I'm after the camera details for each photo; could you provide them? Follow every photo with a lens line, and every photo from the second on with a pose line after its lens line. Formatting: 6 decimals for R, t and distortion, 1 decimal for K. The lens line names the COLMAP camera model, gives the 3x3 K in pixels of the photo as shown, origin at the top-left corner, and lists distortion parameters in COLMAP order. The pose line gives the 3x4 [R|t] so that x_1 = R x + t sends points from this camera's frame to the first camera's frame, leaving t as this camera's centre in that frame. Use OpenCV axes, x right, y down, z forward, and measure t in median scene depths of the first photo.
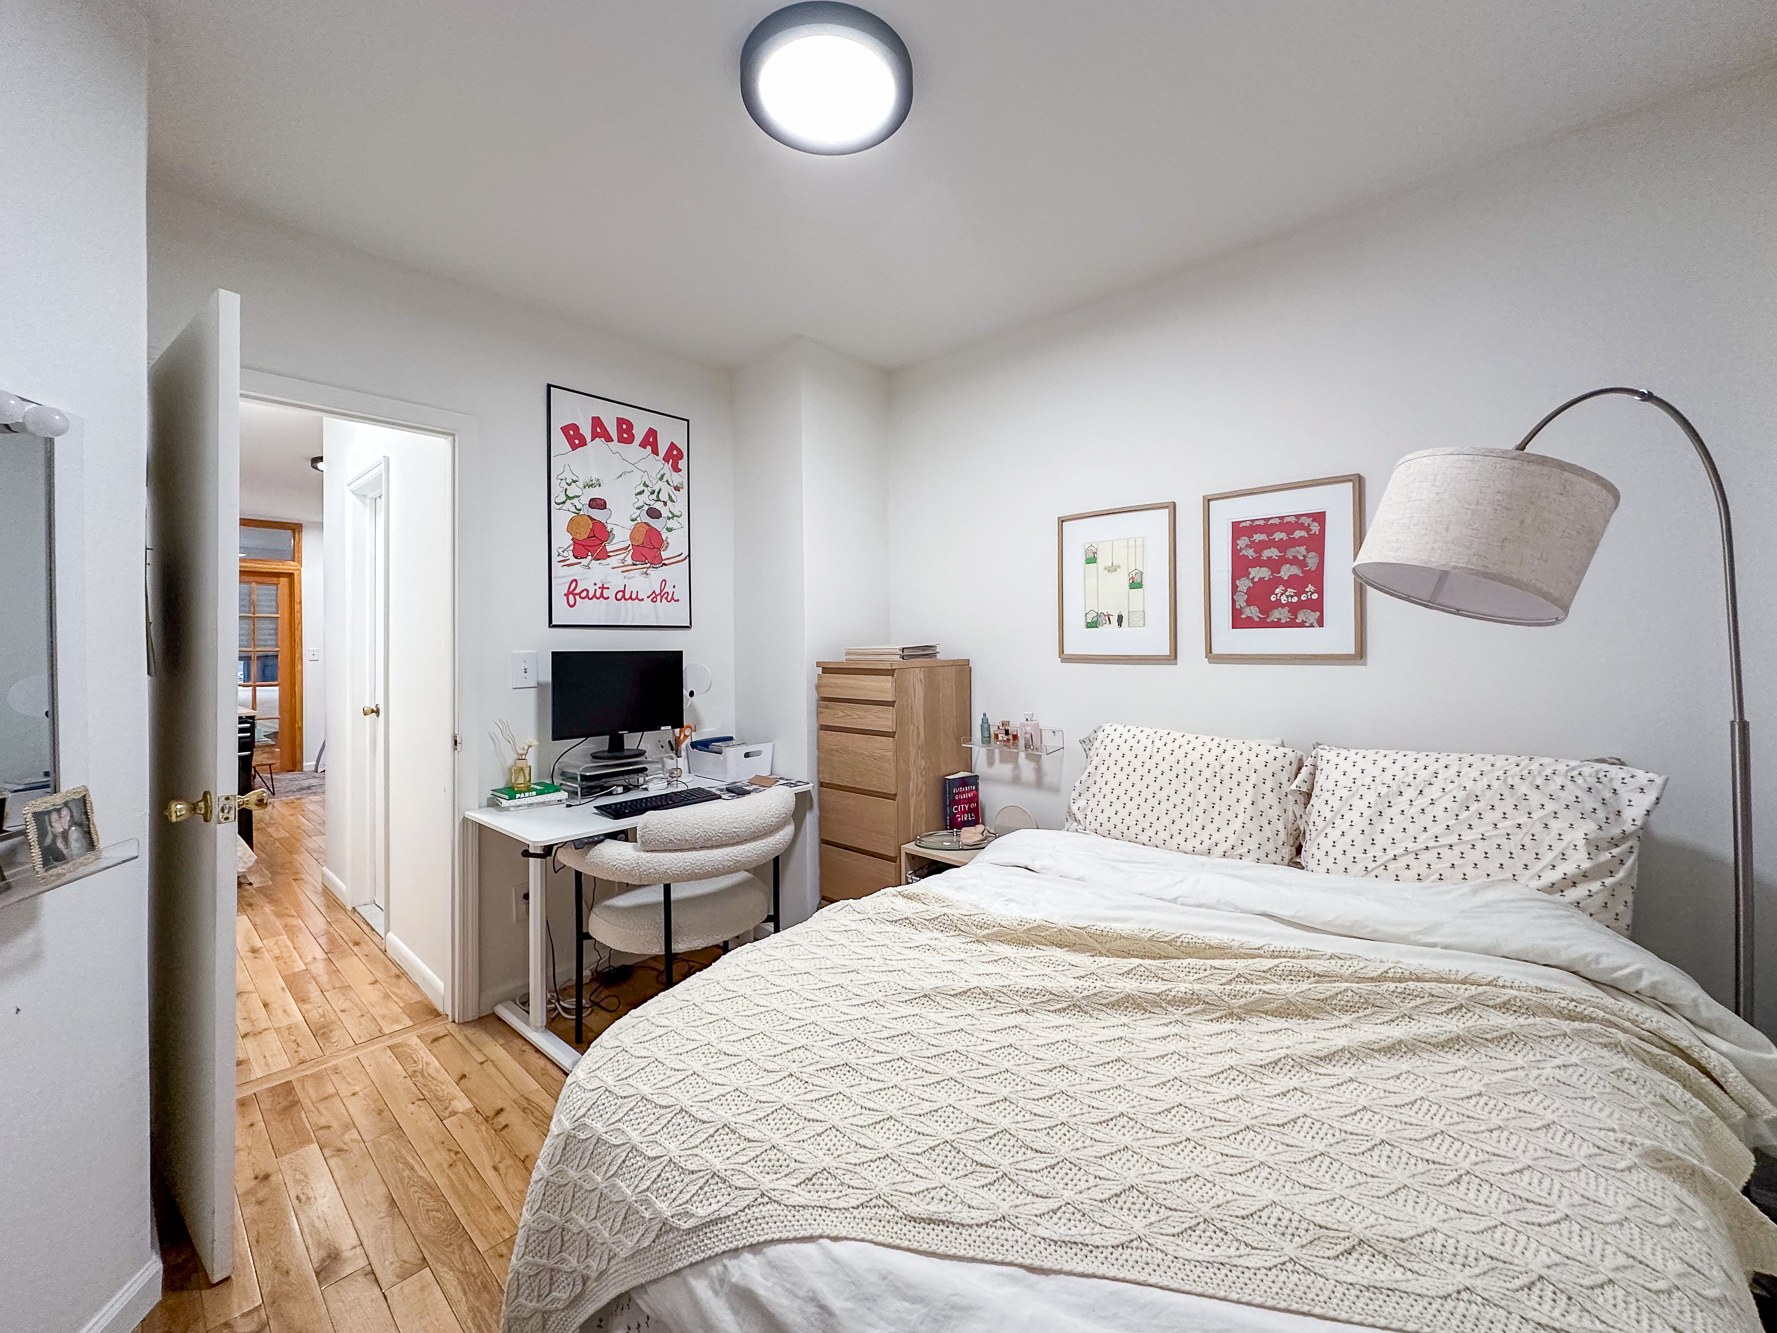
lens RADIAL K [[724.5, 0, 888.3], [0, 724.5, 650.5], [0, 0, 1]] dist [-0.001033, -0.000022]
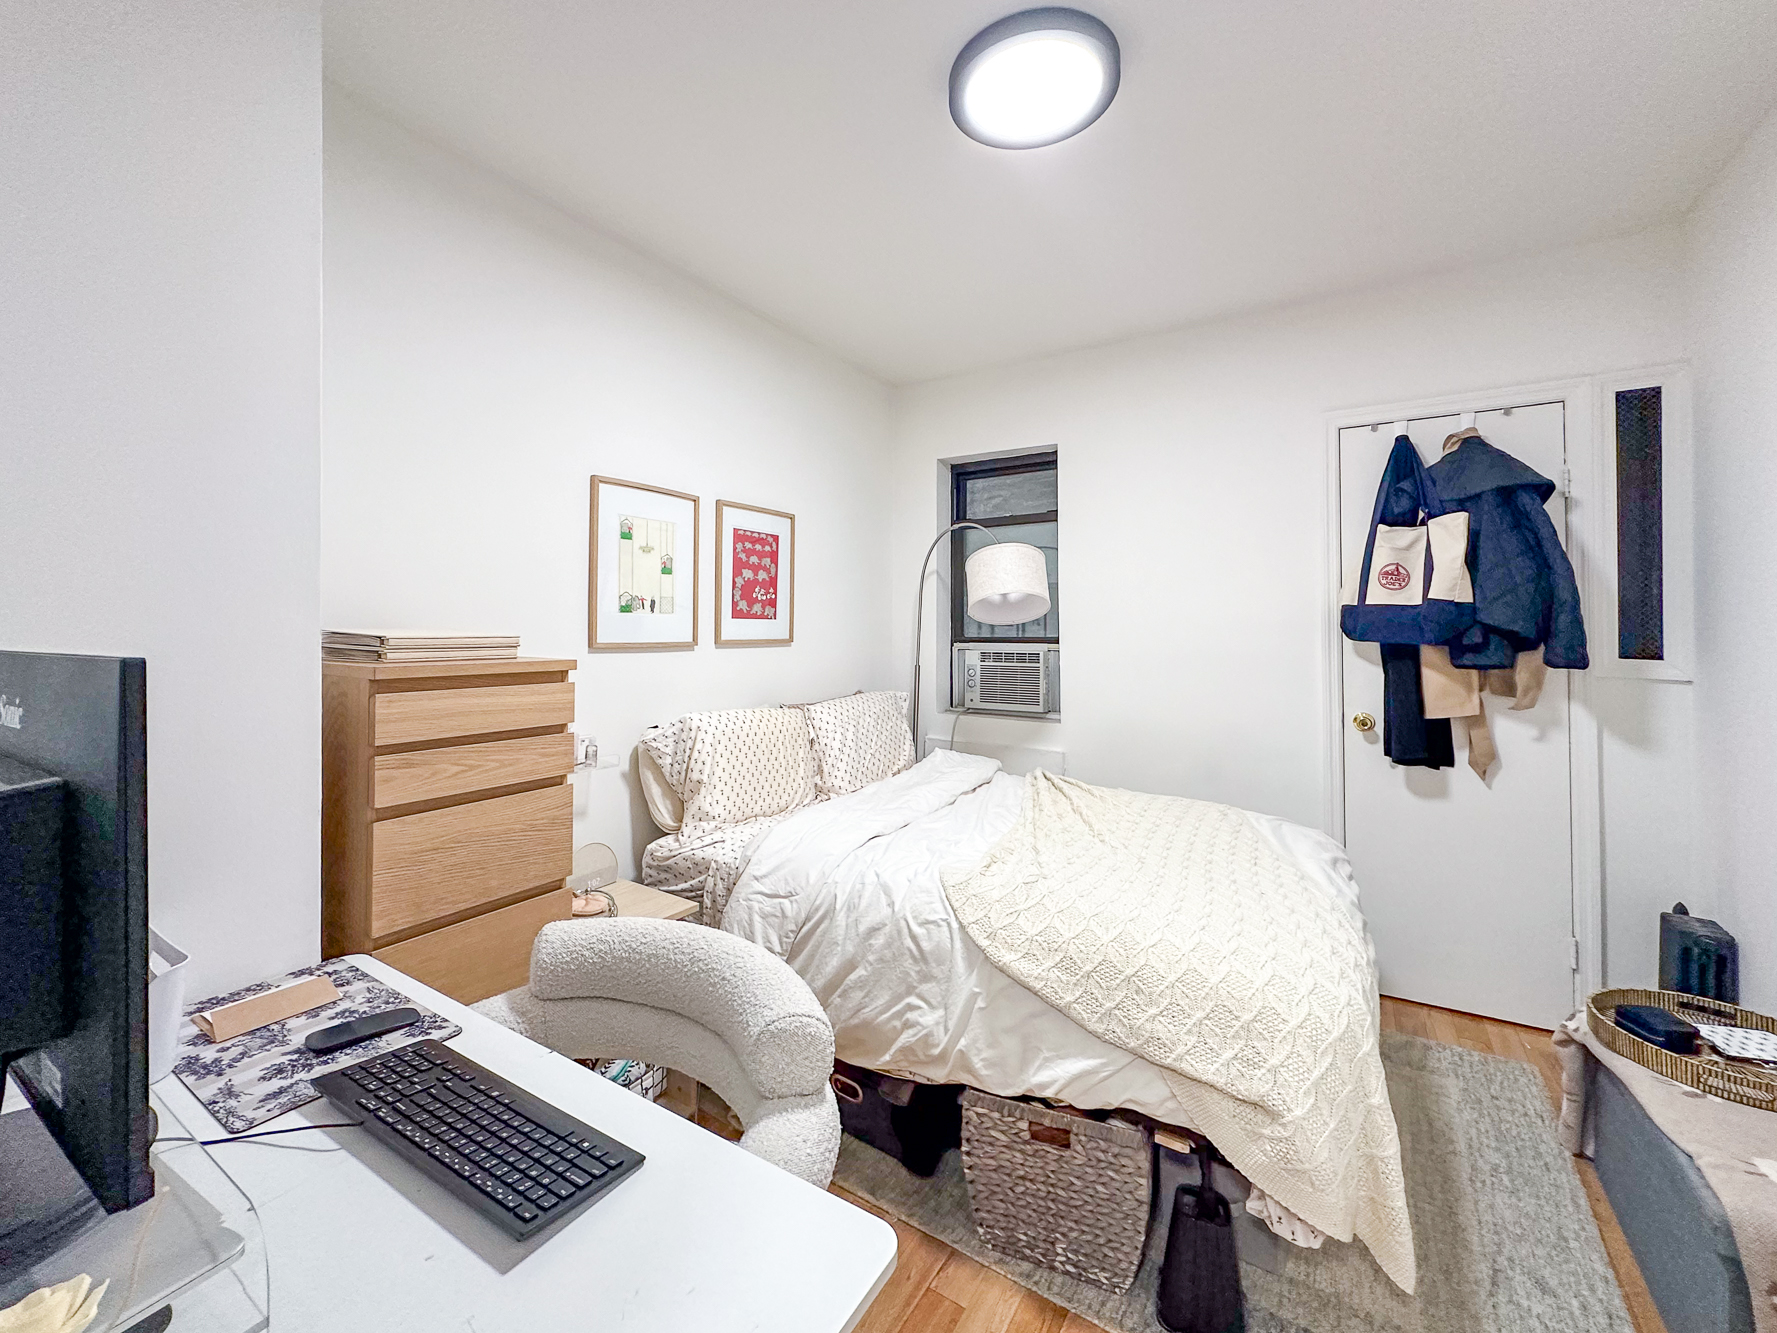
lens RADIAL K [[724.5, 0, 921.1], [0, 724.5, 626.1], [0, 0, 1]] dist [-0.001033, -0.000022]
pose [[-0.200537, 0.010209, 0.979633, -0.745157], [0.007057, 0.999935, -0.008976, -0.005130], [-0.979661, 0.005113, -0.200596, 0.946378]]
